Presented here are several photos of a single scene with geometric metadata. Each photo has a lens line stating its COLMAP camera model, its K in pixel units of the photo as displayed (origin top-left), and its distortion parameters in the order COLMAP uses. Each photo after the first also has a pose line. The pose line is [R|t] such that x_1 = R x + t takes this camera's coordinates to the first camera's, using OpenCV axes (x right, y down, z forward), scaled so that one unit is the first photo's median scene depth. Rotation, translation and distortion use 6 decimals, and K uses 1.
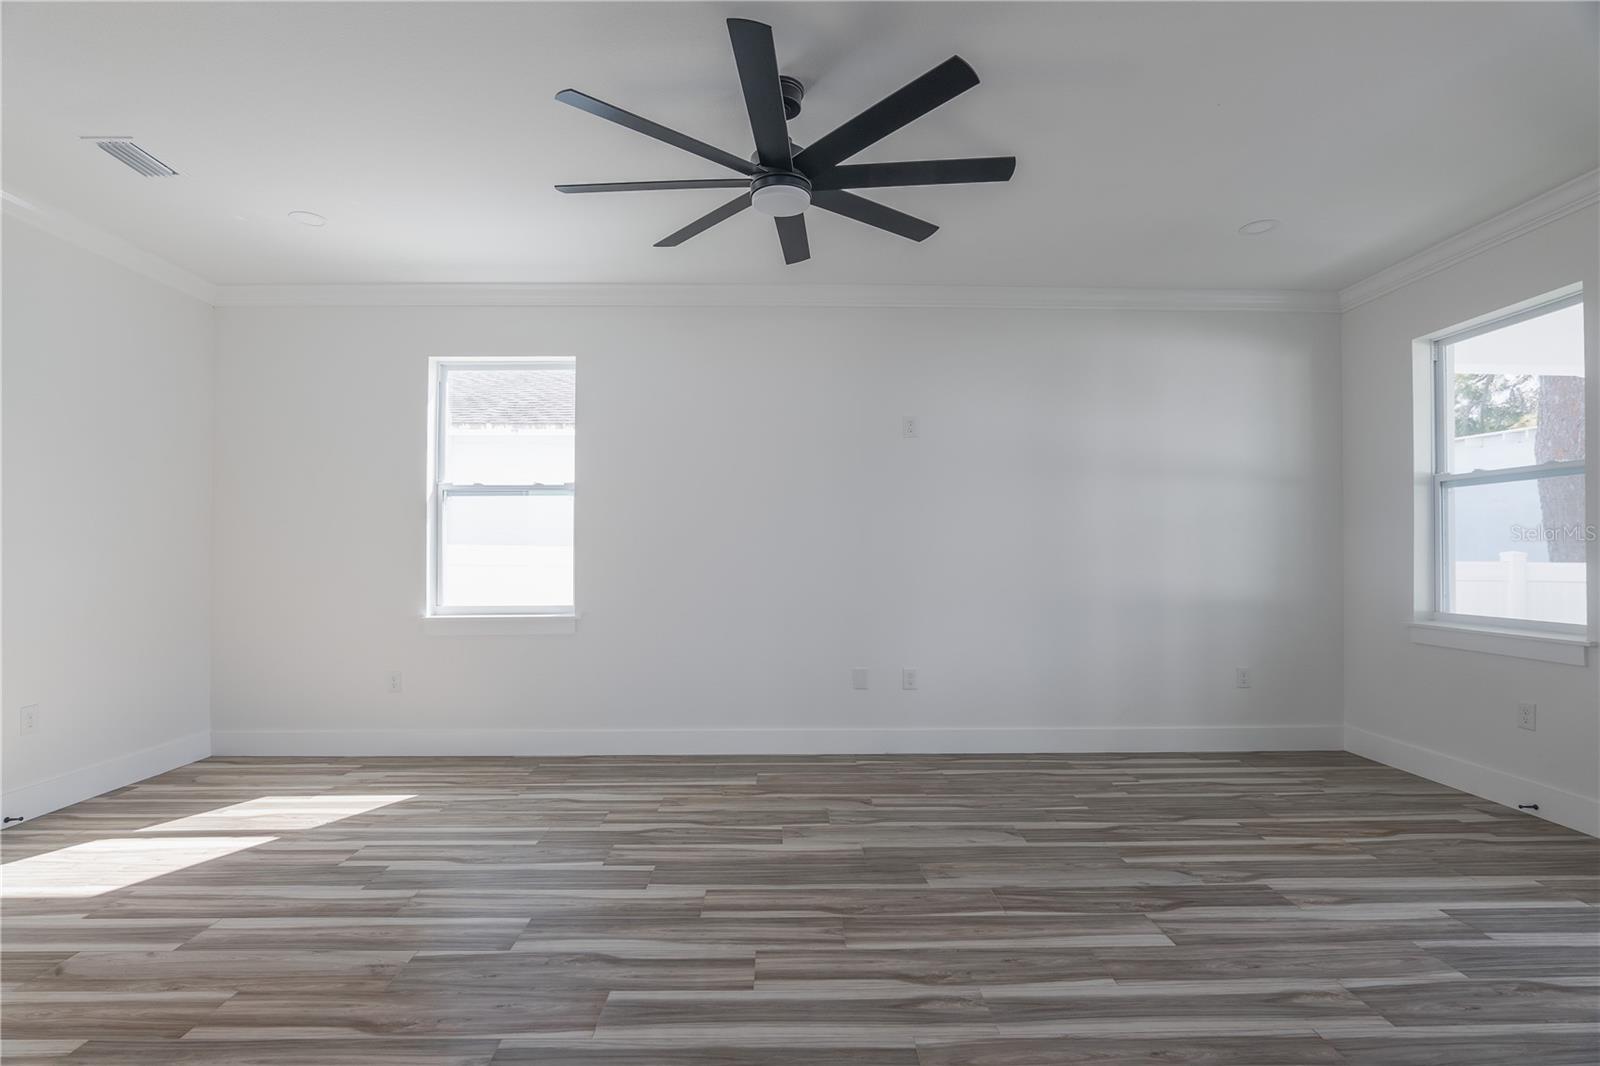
lens RADIAL K [[744.5, 0, 799.3], [0, 744.5, 539.9], [0, 0, 1]] dist [-0.022167, 0.006175]
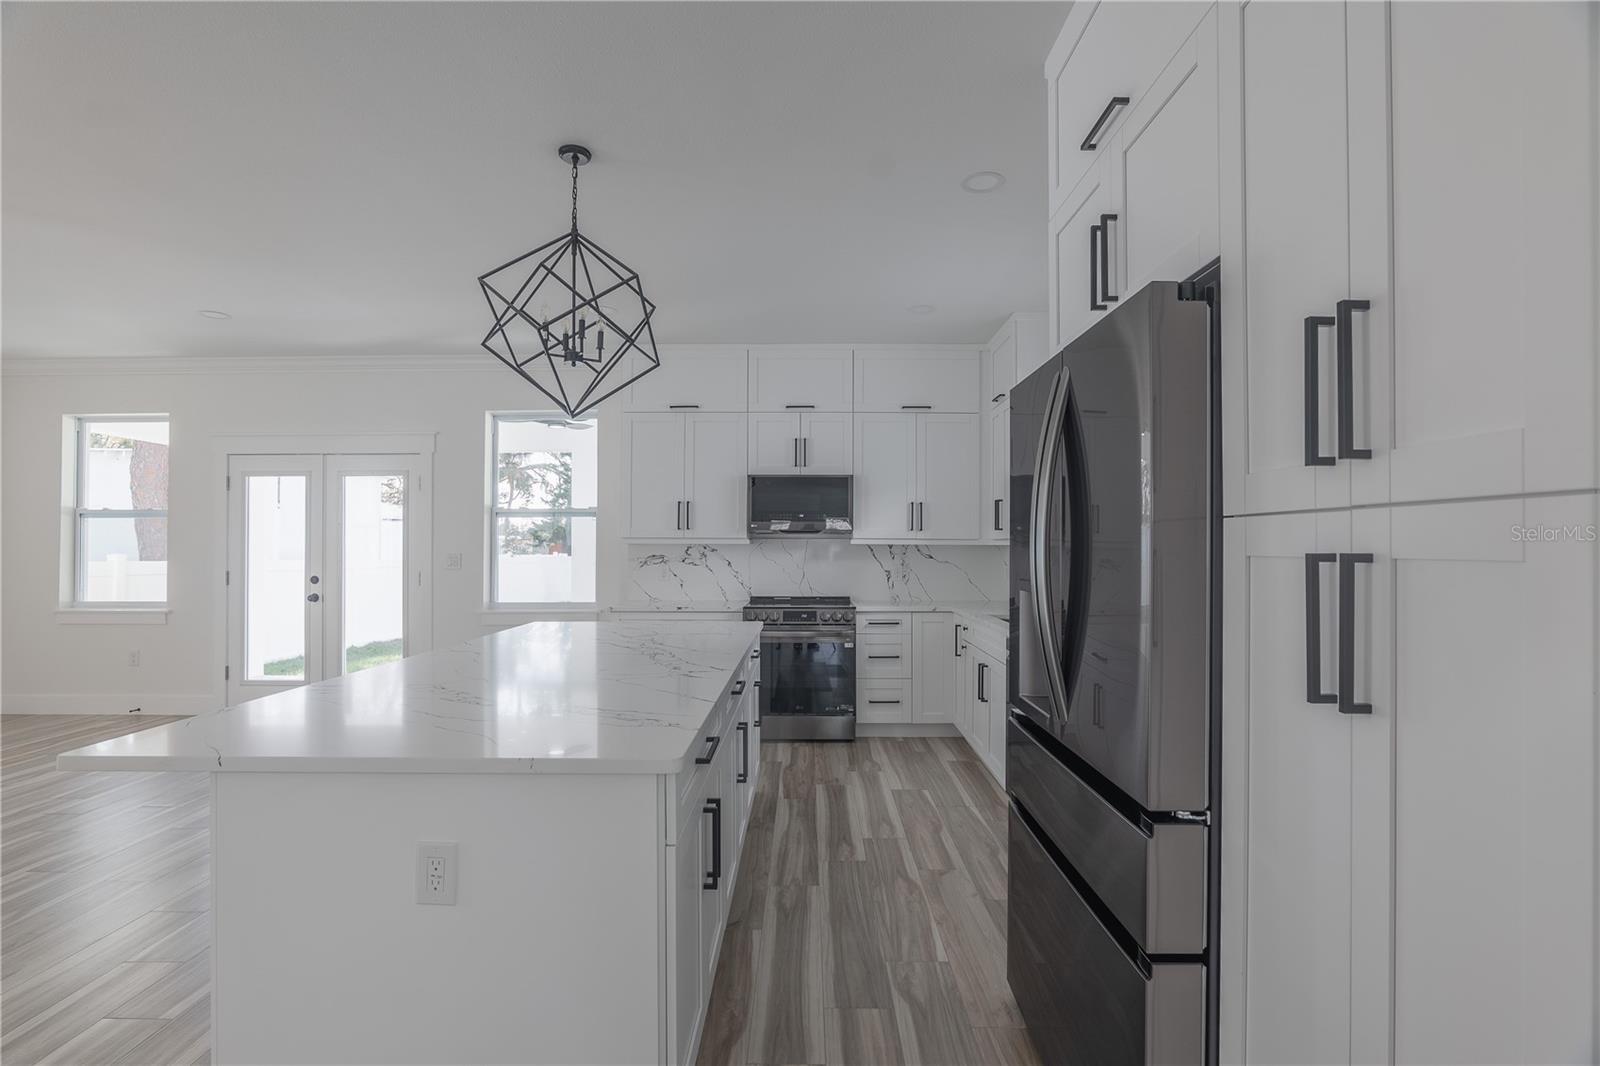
lens RADIAL K [[744.5, 0, 799.3], [0, 744.5, 539.9], [0, 0, 1]] dist [-0.022167, 0.006175]
pose [[0.035532, 0.006586, 0.999347, -0.659763], [-0.020057, 0.999782, -0.005876, -0.055265], [-0.999167, -0.019835, 0.035656, -0.602634]]
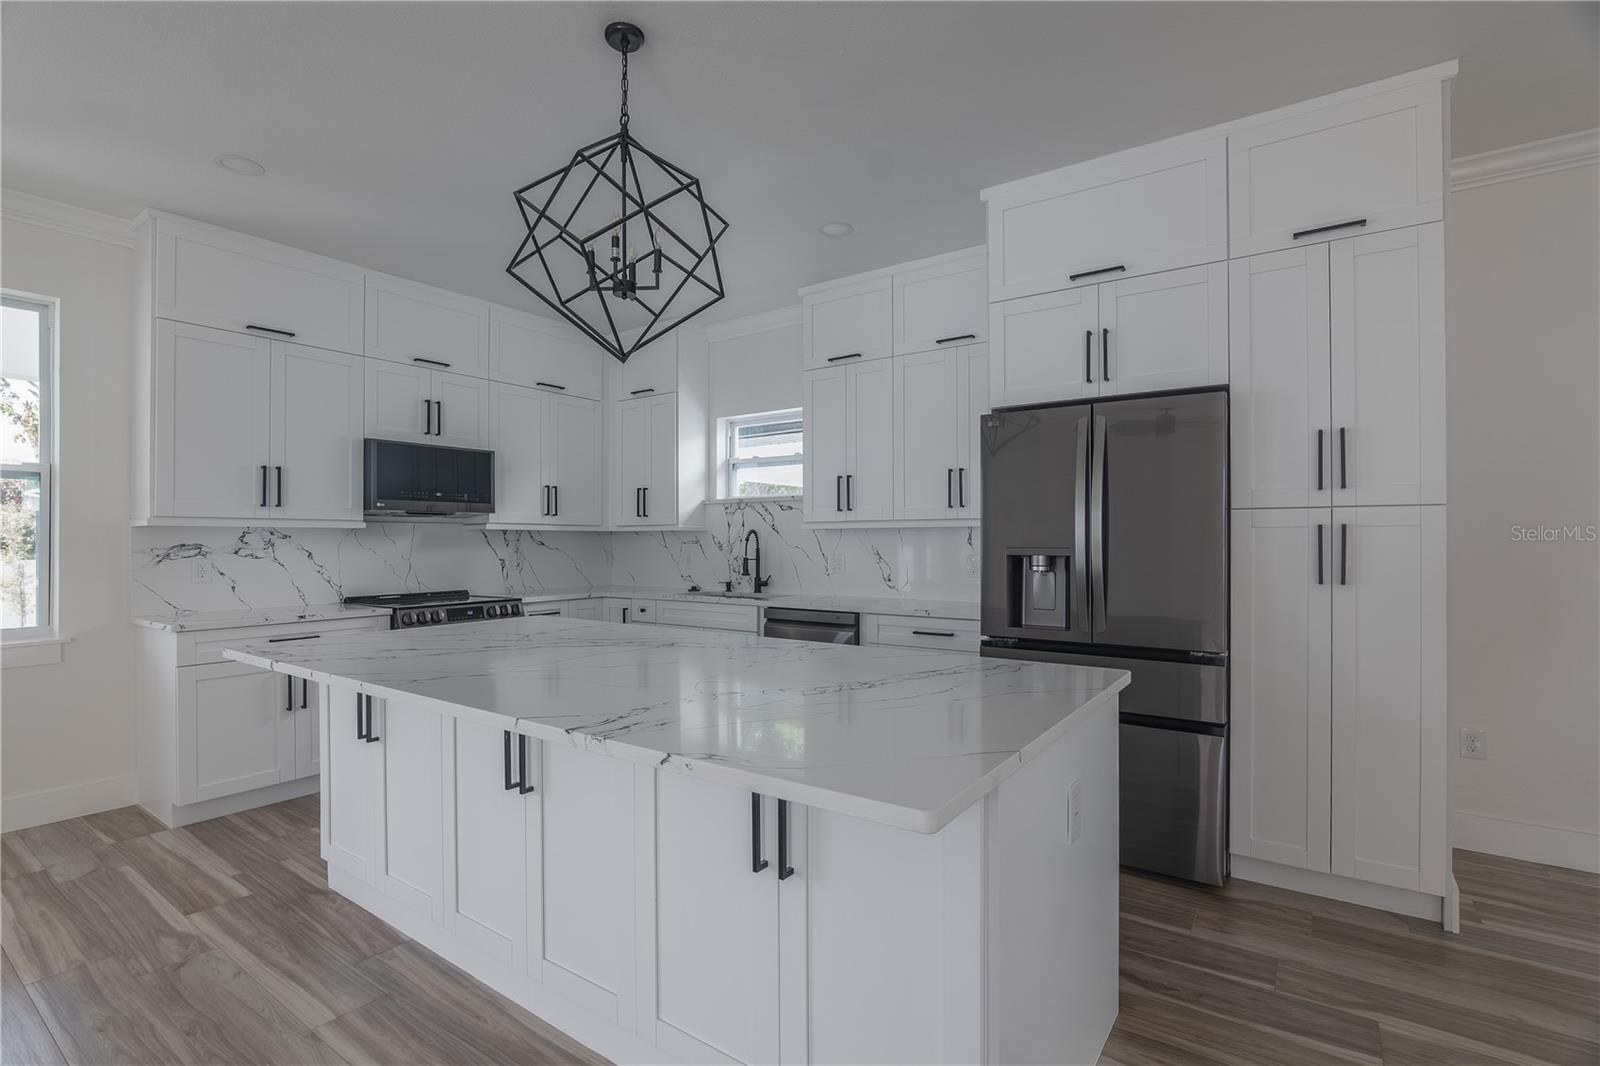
lens RADIAL K [[744.5, 0, 799.3], [0, 744.5, 539.9], [0, 0, 1]] dist [-0.022167, 0.006175]
pose [[-0.801261, -0.000652, 0.598314, -0.370133], [-0.009909, 0.999877, -0.012179, -0.026312], [-0.598232, -0.015687, -0.801169, 0.117683]]
